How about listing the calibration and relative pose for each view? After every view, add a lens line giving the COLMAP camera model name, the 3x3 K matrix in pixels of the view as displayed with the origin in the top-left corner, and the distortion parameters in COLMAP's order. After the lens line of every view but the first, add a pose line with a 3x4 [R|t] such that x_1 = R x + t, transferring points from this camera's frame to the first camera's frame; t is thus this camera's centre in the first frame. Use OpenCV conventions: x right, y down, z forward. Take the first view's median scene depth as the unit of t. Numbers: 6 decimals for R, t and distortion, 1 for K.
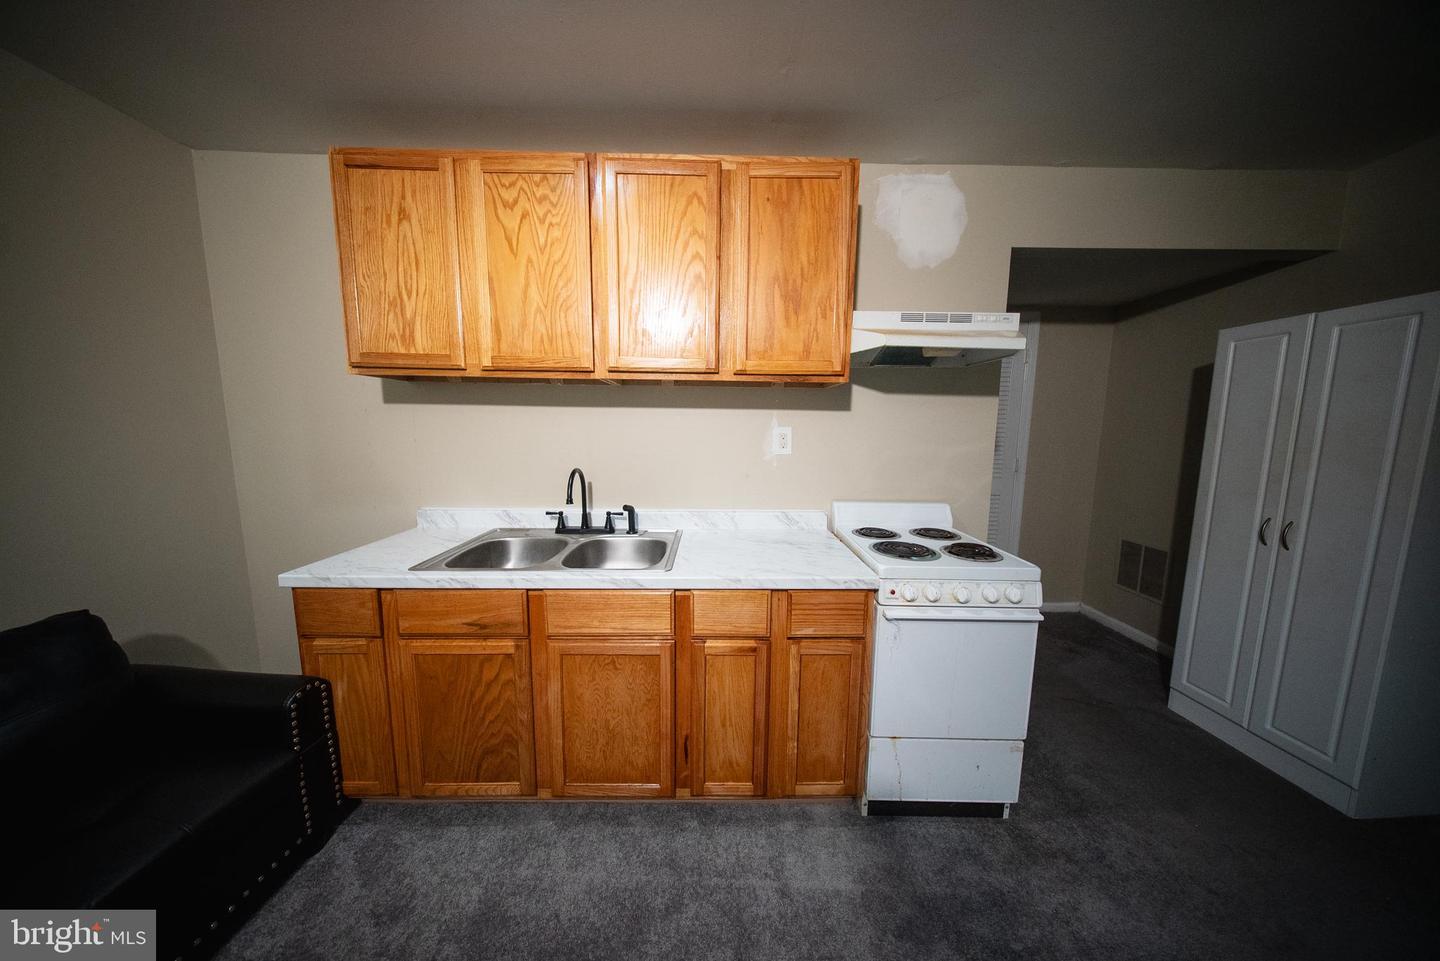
lens RADIAL K [[421.8, 0, 719.4], [0, 421.8, 478.3], [0, 0, 1]] dist [0.003591, -0.002648]
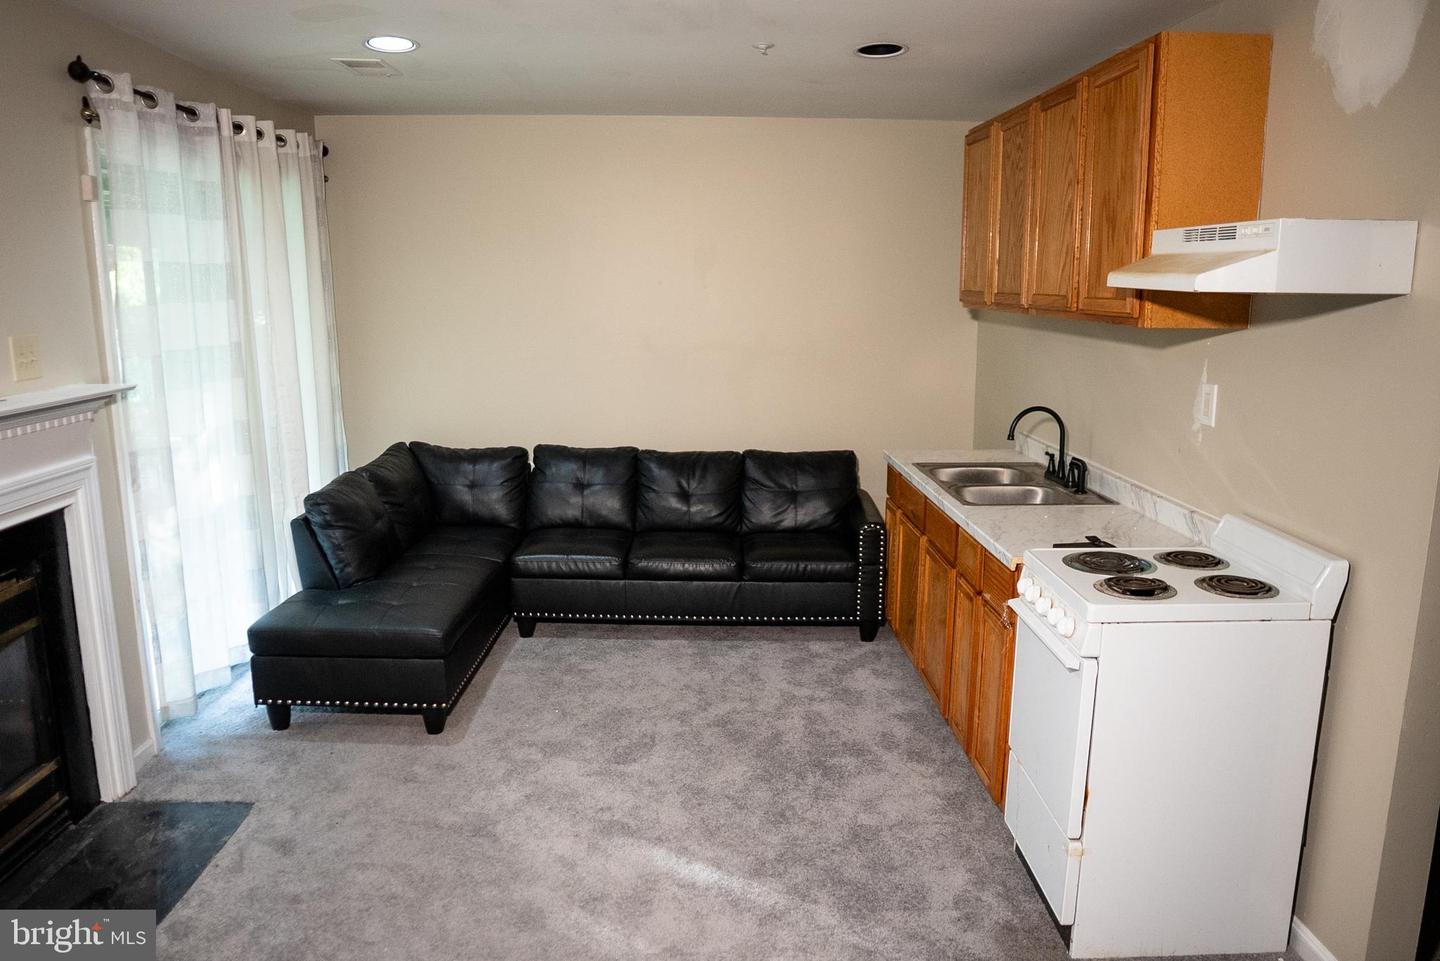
lens RADIAL K [[1019.7, 0, 728.3], [0, 1019.7, 485.5], [0, 0, 1]] dist [-0.100620, 0.054955]
pose [[0.030324, 0.185625, -0.982153, 2.154488], [-0.125922, 0.975485, 0.180477, -0.196319], [0.991577, 0.118202, 0.052954, 0.246436]]
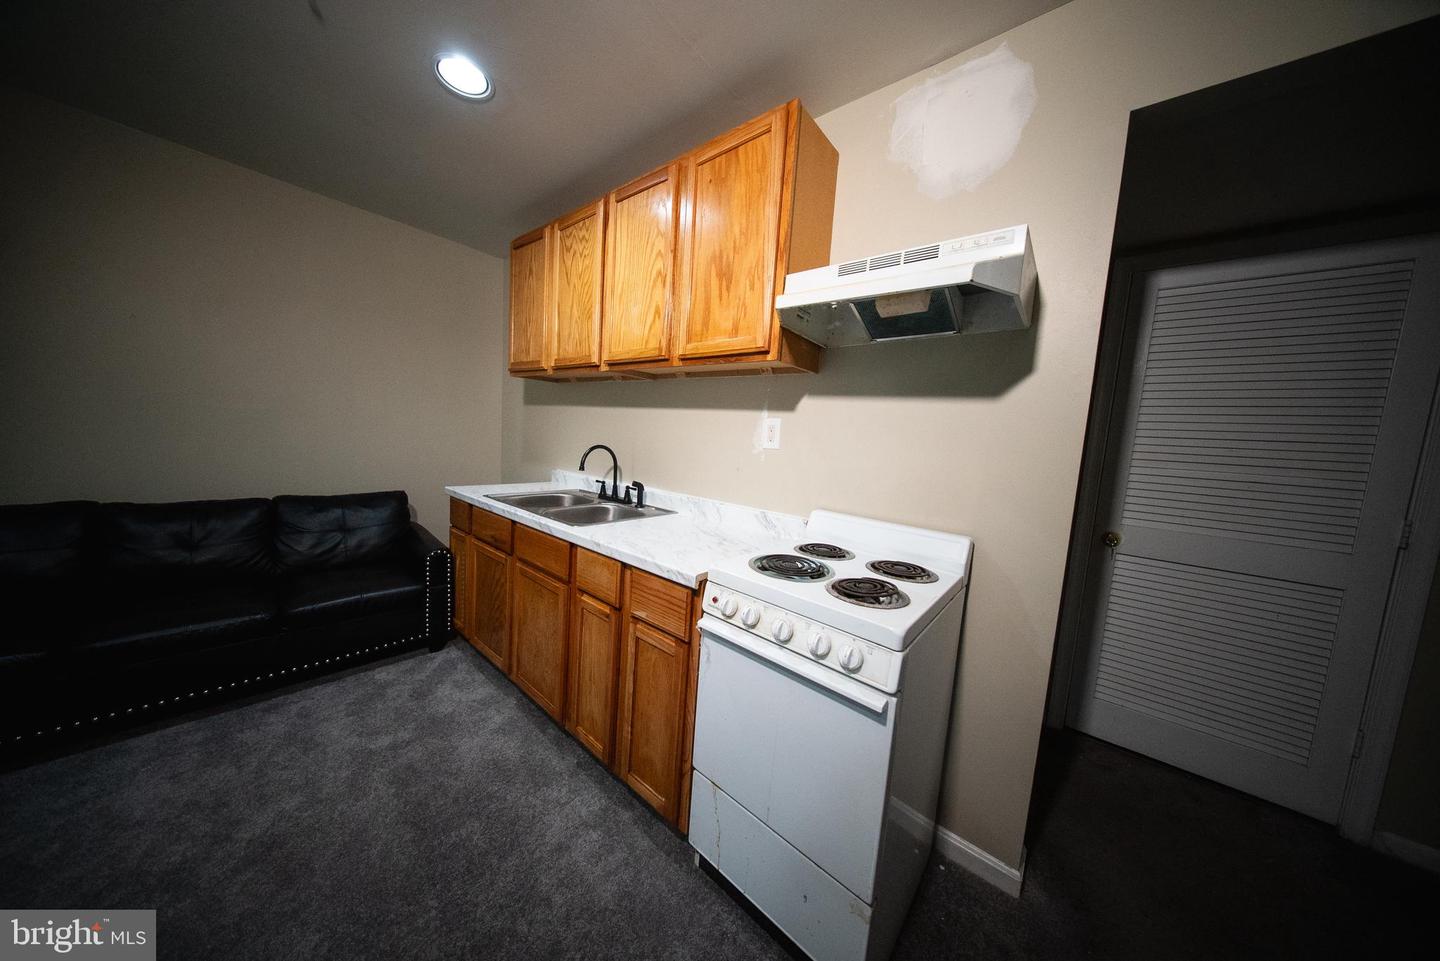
lens RADIAL K [[421.8, 0, 716.9], [0, 421.8, 477.3], [0, 0, 1]] dist [0.003591, -0.002648]
pose [[0.761216, 0.106611, -0.639675, 0.834815], [-0.140139, 0.990130, -0.001747, 0.028532], [0.633176, 0.090973, 0.768643, 0.308456]]
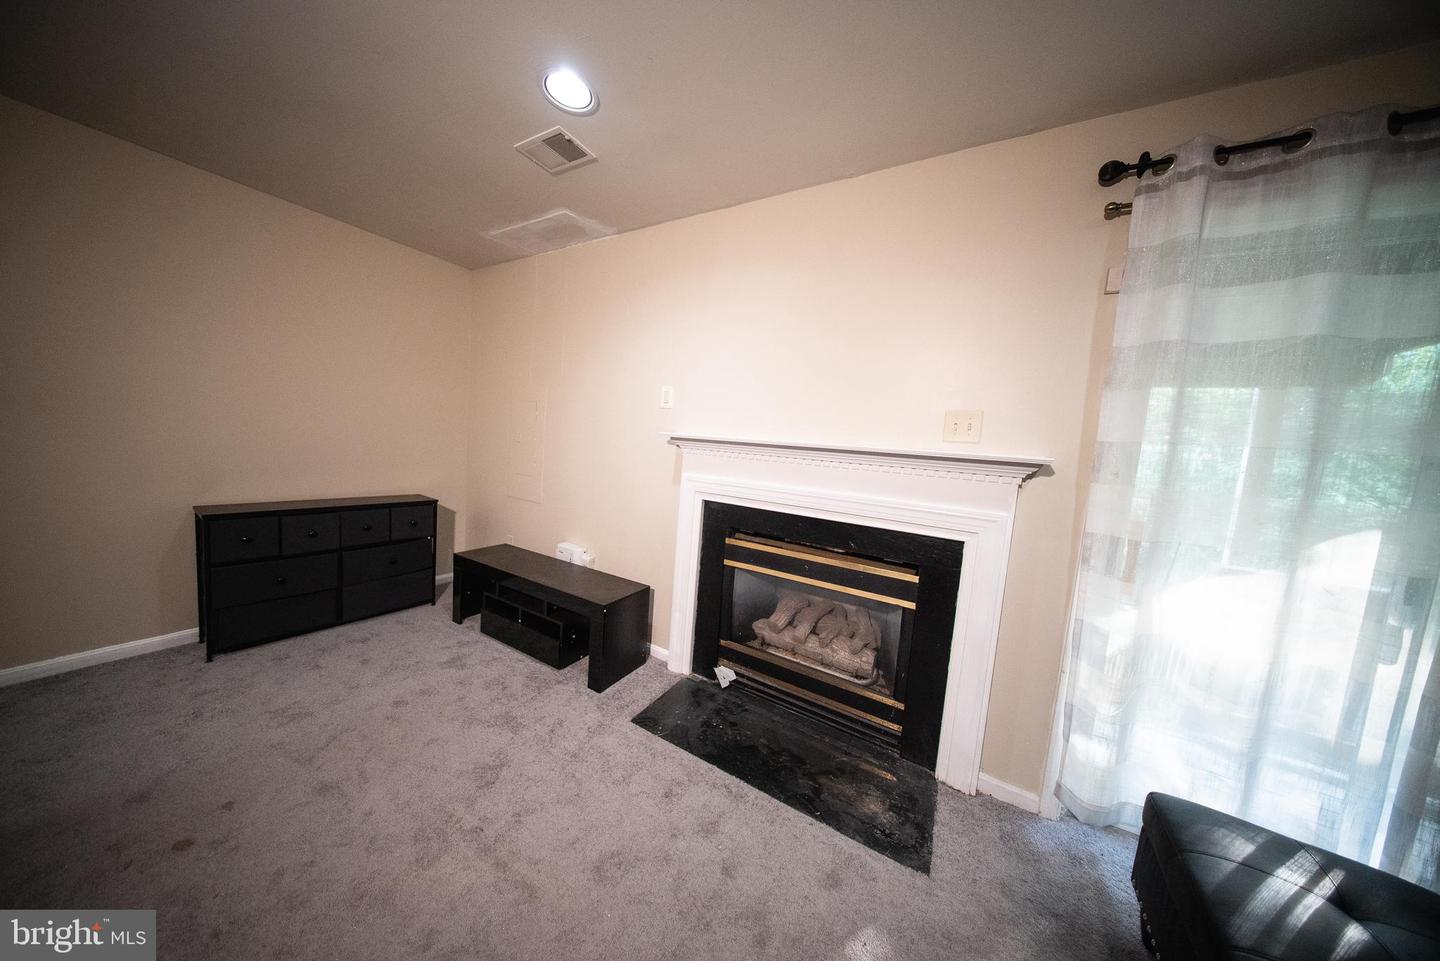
lens RADIAL K [[421.8, 0, 721.0], [0, 421.8, 478.6], [0, 0, 1]] dist [0.003591, -0.002648]
pose [[-0.853635, -0.118638, 0.507181, 0.181649], [-0.018528, 0.980015, 0.198057, -0.000586], [-0.520542, 0.159671, -0.838773, 0.265791]]
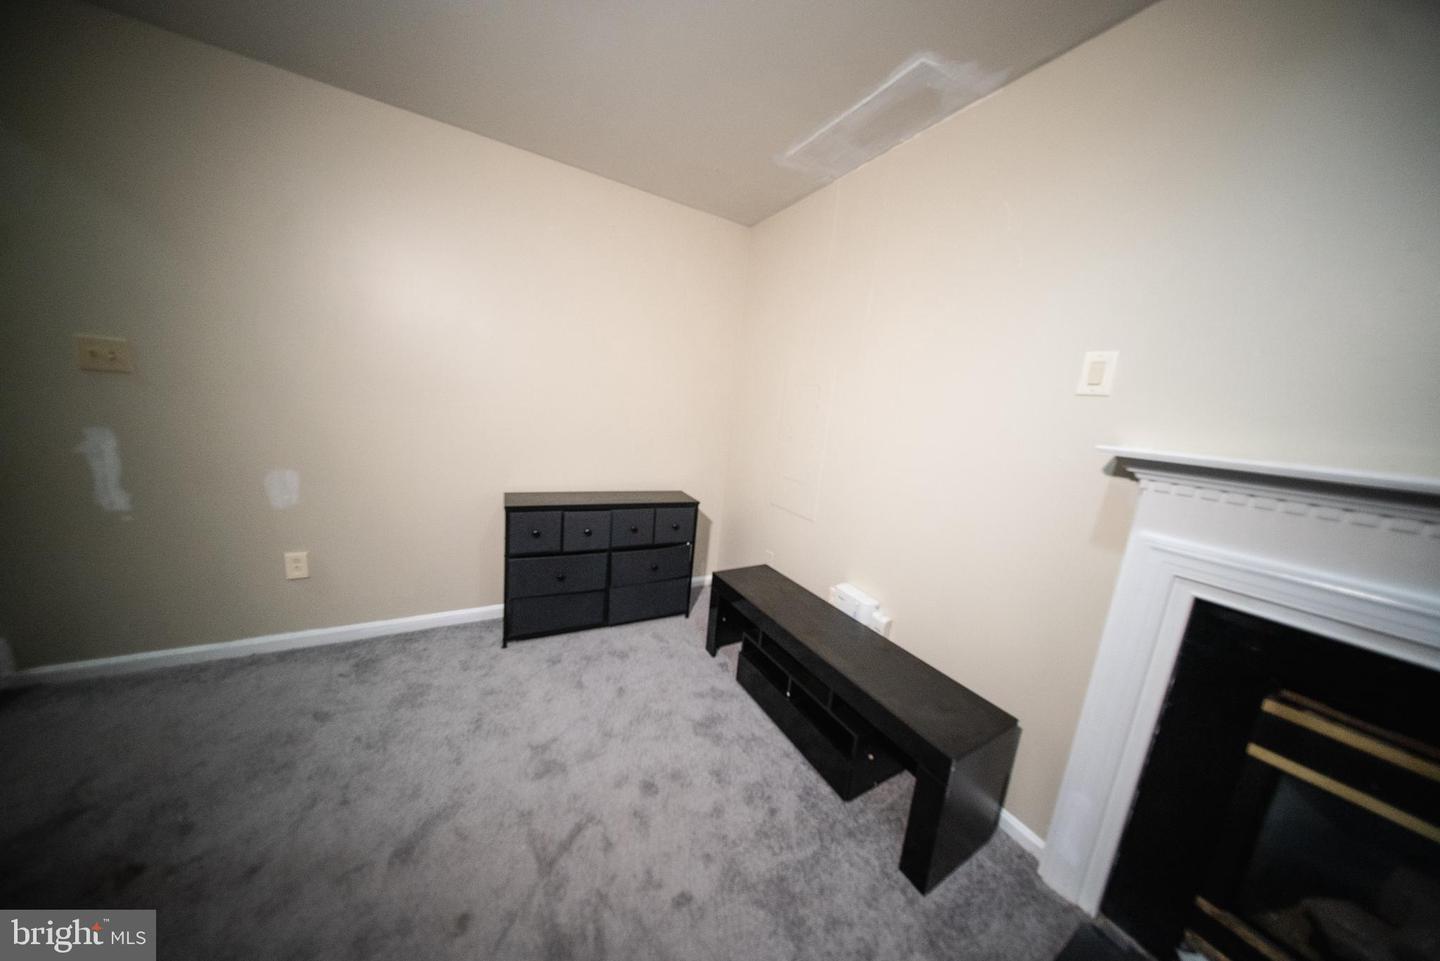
lens RADIAL K [[421.8, 0, 721.2], [0, 421.8, 477.7], [0, 0, 1]] dist [0.003591, -0.002648]
pose [[-0.486675, -0.205145, 0.849154, 0.822153], [0.009467, 0.970740, 0.239945, 0.007563], [-0.873532, 0.124814, -0.470492, 0.031156]]
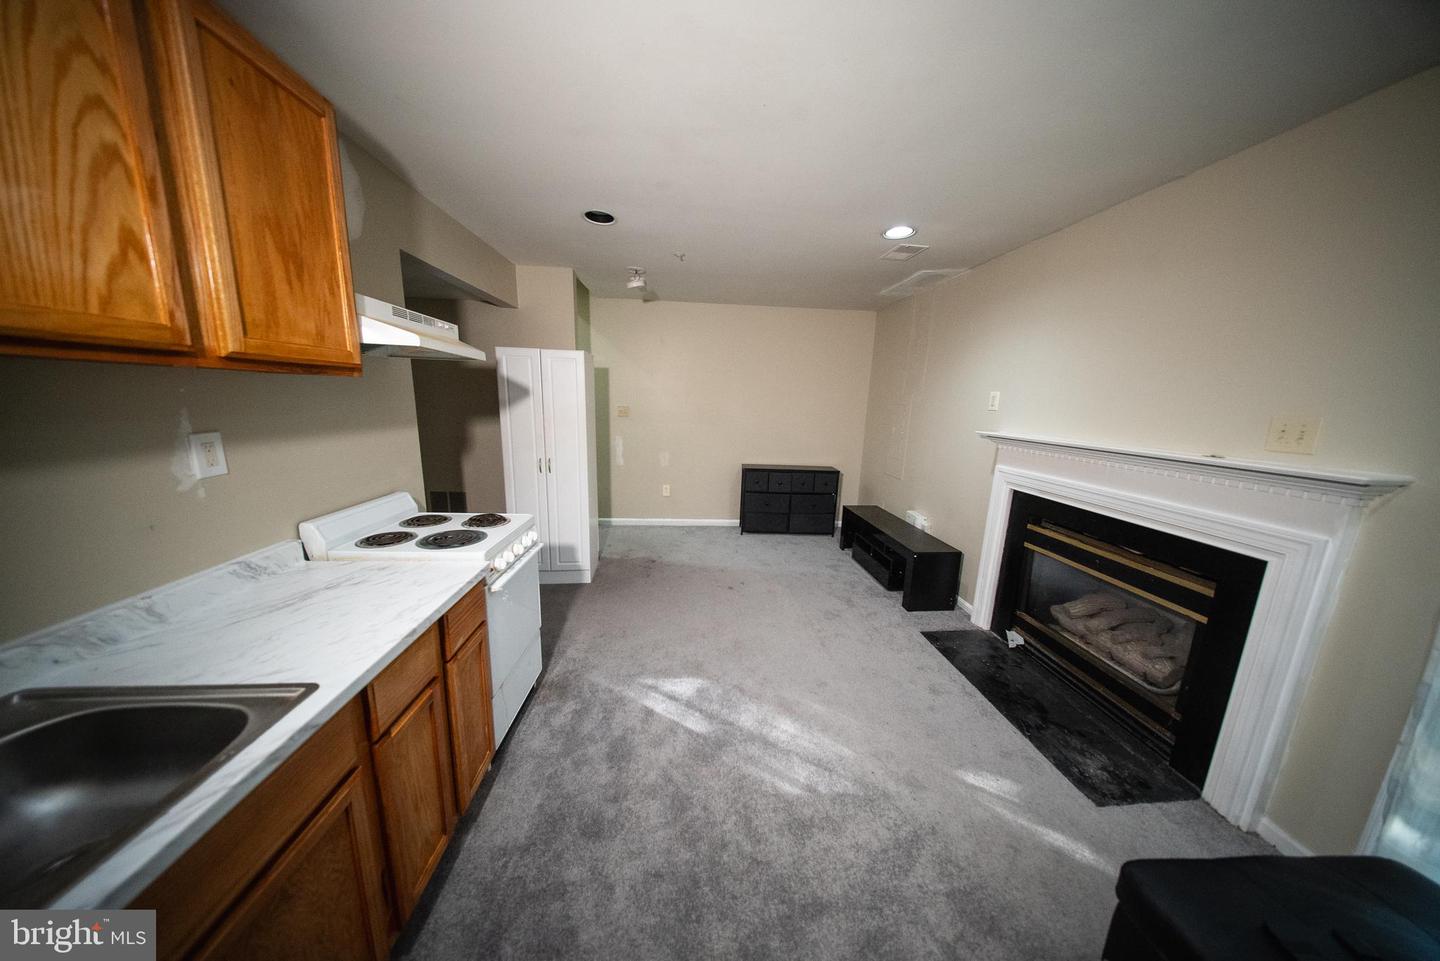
lens RADIAL K [[421.8, 0, 715.5], [0, 421.8, 477.7], [0, 0, 1]] dist [0.003591, -0.002648]
pose [[-0.067066, -0.197094, 0.978088, -0.661432], [0.089553, 0.975149, 0.202642, -0.147478], [-0.993721, 0.101181, -0.047749, 0.371655]]
